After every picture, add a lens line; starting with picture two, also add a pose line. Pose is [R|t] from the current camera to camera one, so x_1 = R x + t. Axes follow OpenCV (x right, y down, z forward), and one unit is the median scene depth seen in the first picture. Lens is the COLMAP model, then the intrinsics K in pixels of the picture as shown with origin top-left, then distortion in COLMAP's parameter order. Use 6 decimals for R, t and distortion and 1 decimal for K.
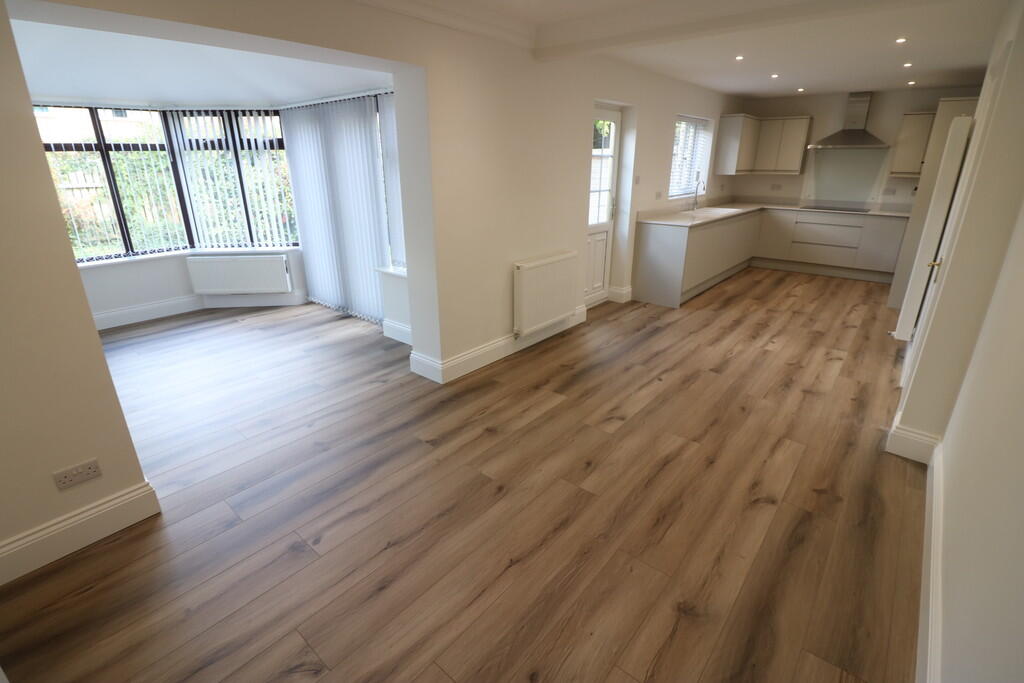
lens RADIAL K [[472.9, 0, 509.6], [0, 472.9, 333.2], [0, 0, 1]] dist [0.001873, -0.014805]
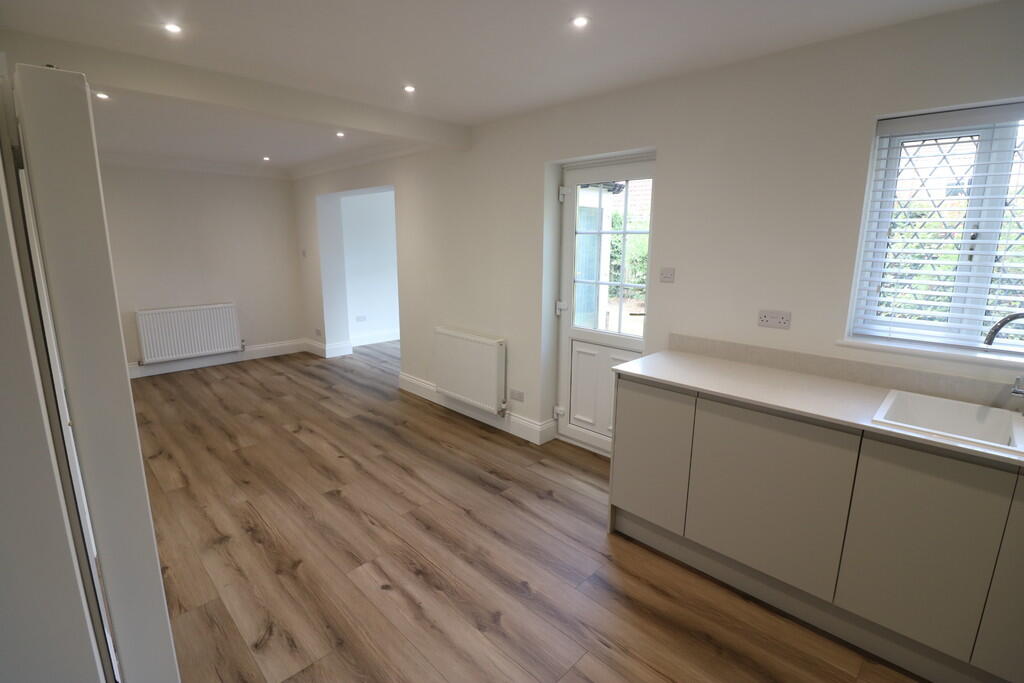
lens RADIAL K [[472.9, 0, 509.6], [0, 472.9, 333.2], [0, 0, 1]] dist [0.001873, -0.014805]
pose [[-0.082277, 0.194300, -0.977486, 0.669452], [-0.342445, 0.915580, 0.210818, -0.256678], [0.935928, 0.352081, -0.008794, 0.702359]]
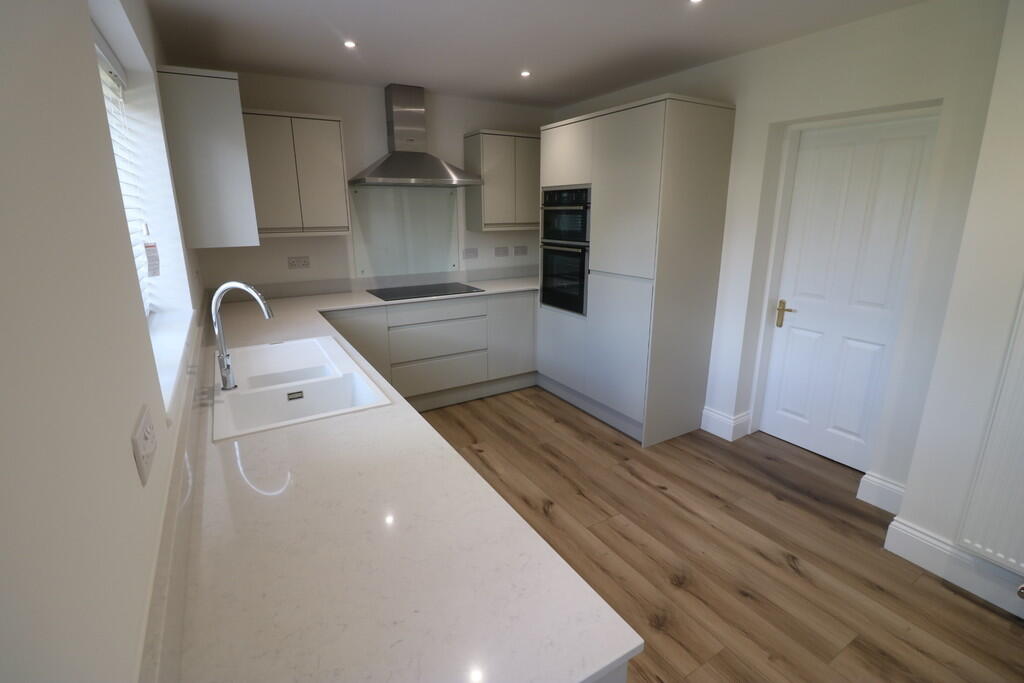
lens RADIAL K [[472.9, 0, 509.6], [0, 472.9, 333.2], [0, 0, 1]] dist [0.001873, -0.014805]
pose [[0.322827, -0.237691, 0.916126, 0.205082], [0.325476, 0.936797, 0.128362, -0.271549], [-0.888734, 0.256739, 0.379786, 0.752961]]
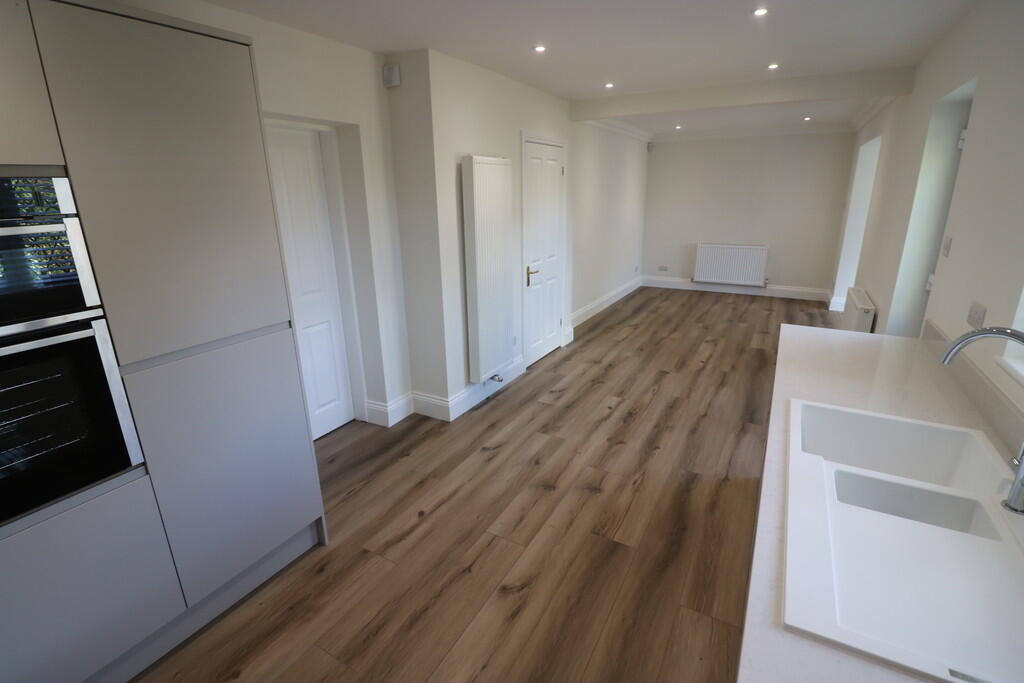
lens RADIAL K [[472.9, 0, 509.6], [0, 472.9, 333.2], [0, 0, 1]] dist [0.001873, -0.014805]
pose [[-0.983647, 0.068250, -0.166676, 0.591303], [-0.044451, 0.804800, 0.591879, -0.399043], [0.174537, 0.589609, -0.788605, 1.063747]]
